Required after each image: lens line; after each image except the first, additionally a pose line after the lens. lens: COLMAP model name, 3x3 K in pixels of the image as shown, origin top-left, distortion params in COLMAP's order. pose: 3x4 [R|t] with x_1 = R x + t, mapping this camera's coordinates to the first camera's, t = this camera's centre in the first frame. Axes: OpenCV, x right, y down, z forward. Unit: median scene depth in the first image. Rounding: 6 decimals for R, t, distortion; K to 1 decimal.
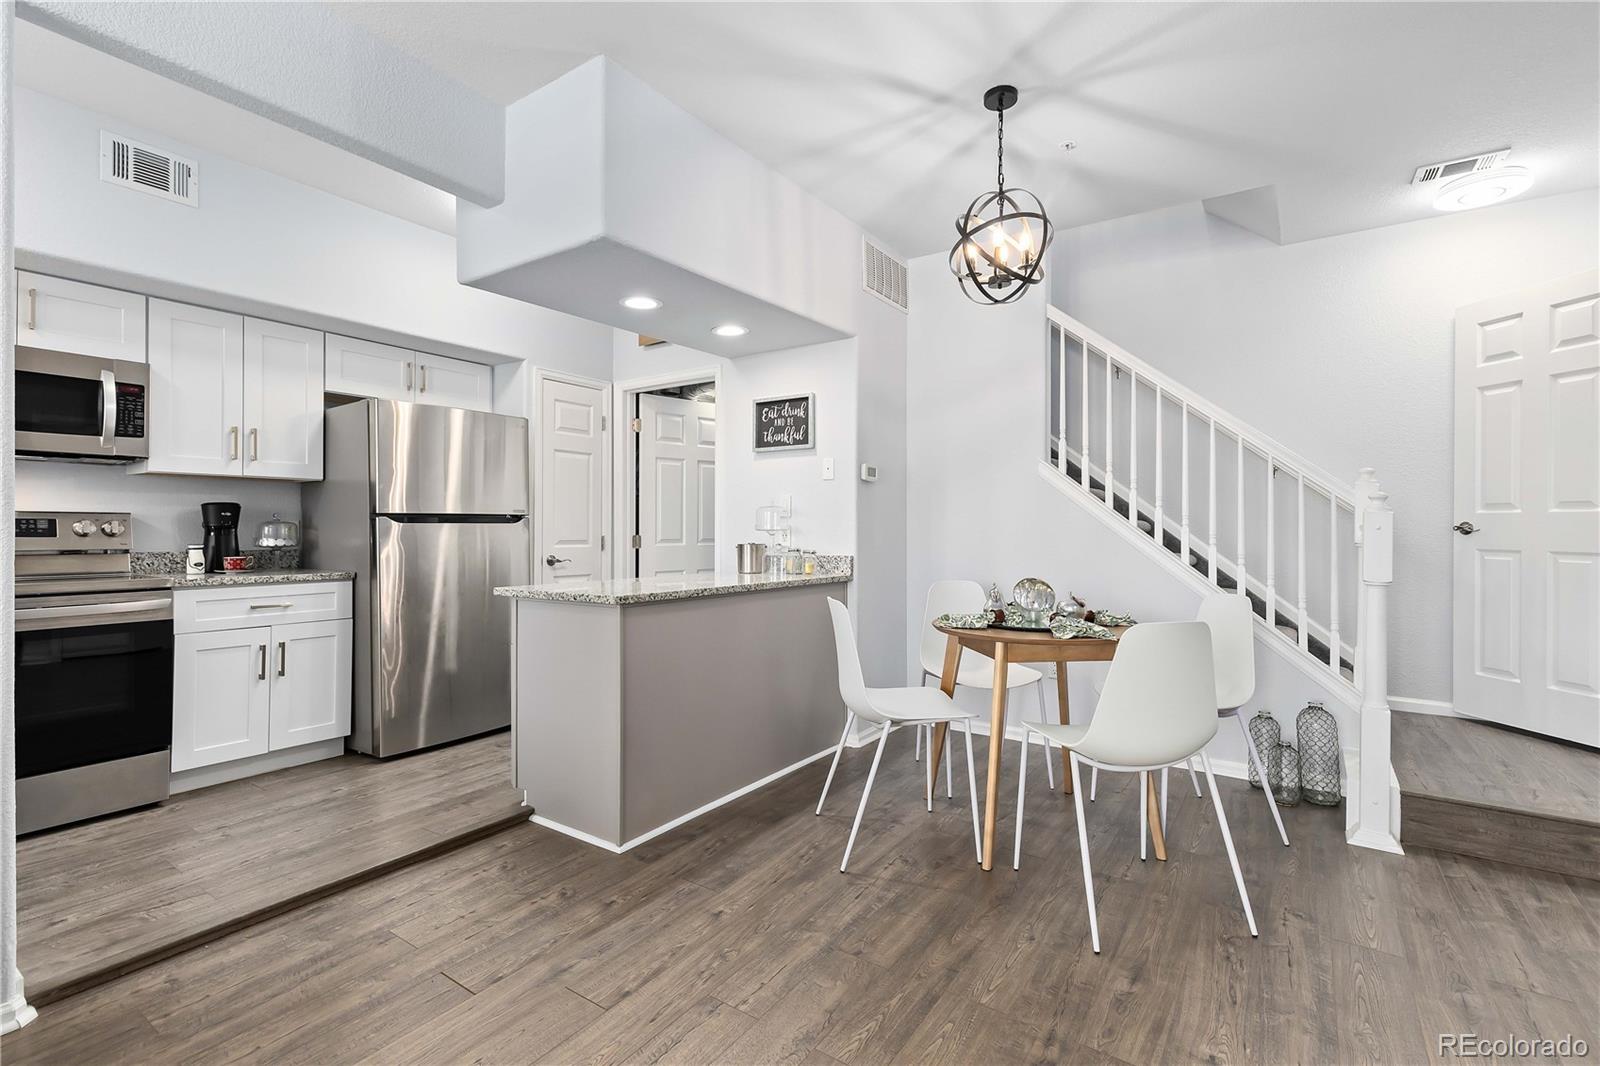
lens RADIAL K [[724.1, 0, 797.7], [0, 724.1, 523.8], [0, 0, 1]] dist [0.009590, -0.002546]
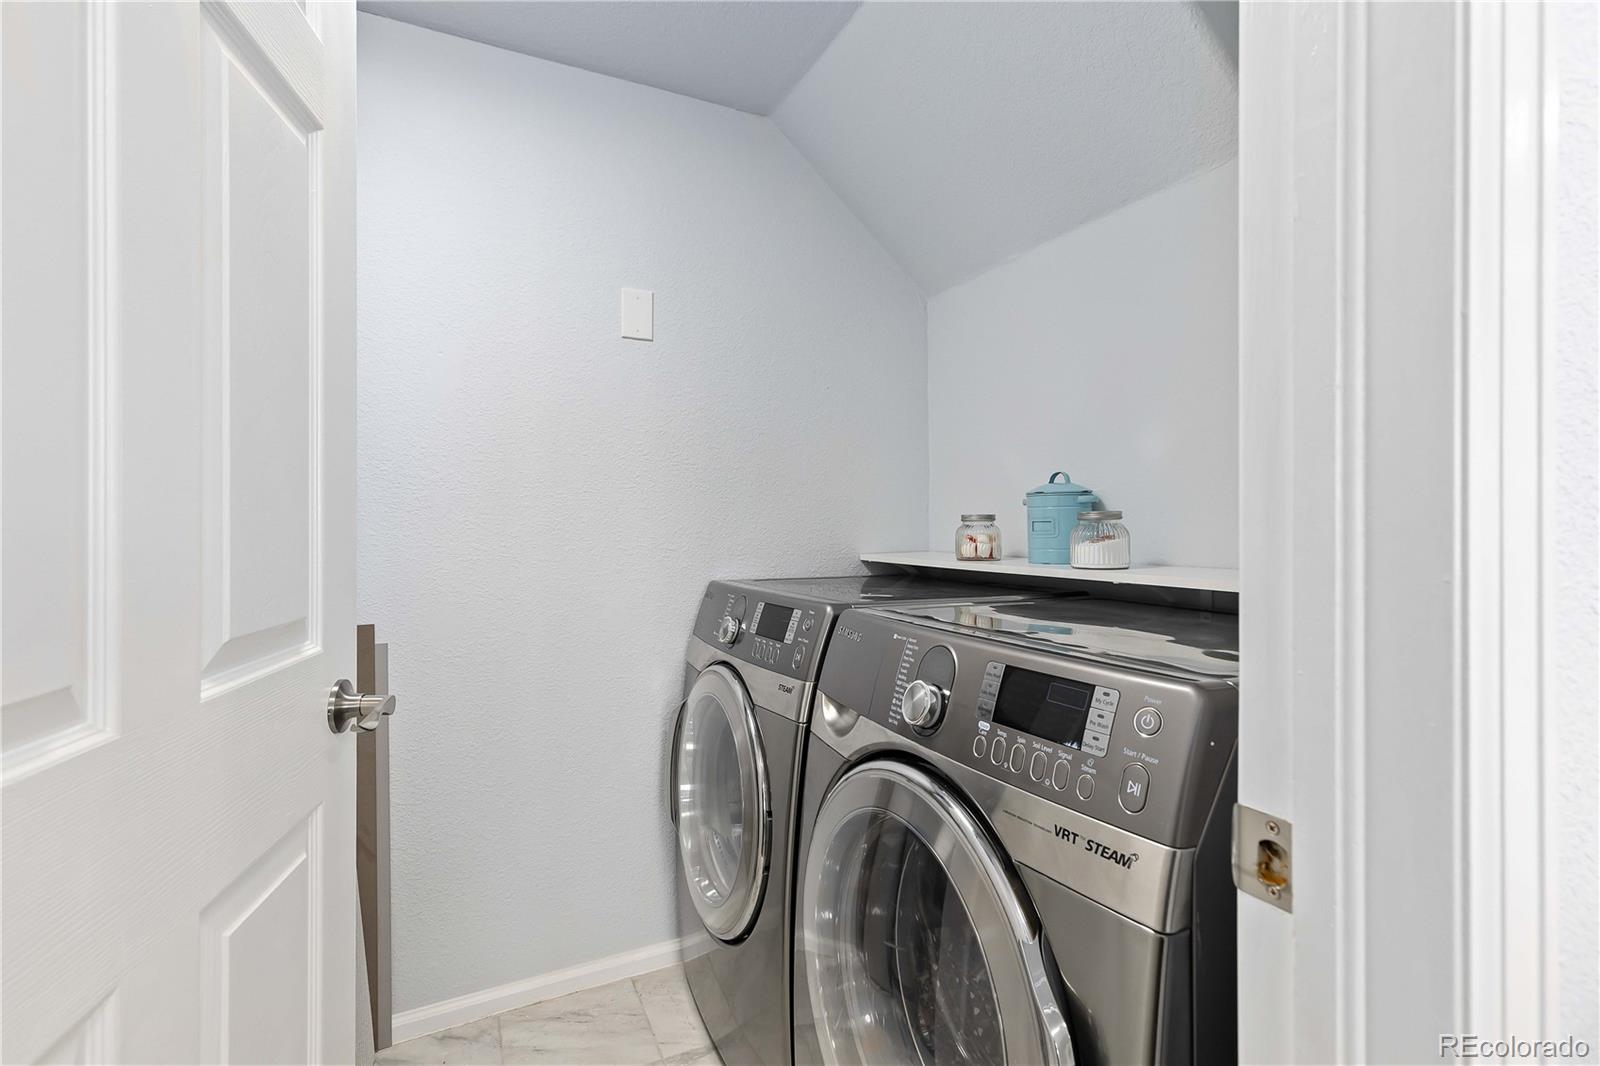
lens RADIAL K [[724.1, 0, 802.0], [0, 724.1, 525.3], [0, 0, 1]] dist [0.009590, -0.002546]
pose [[0.493321, -0.006373, 0.869824, -0.300393], [-0.001801, 0.999964, 0.008348, -0.001398], [-0.869845, -0.005684, 0.493292, 1.327142]]
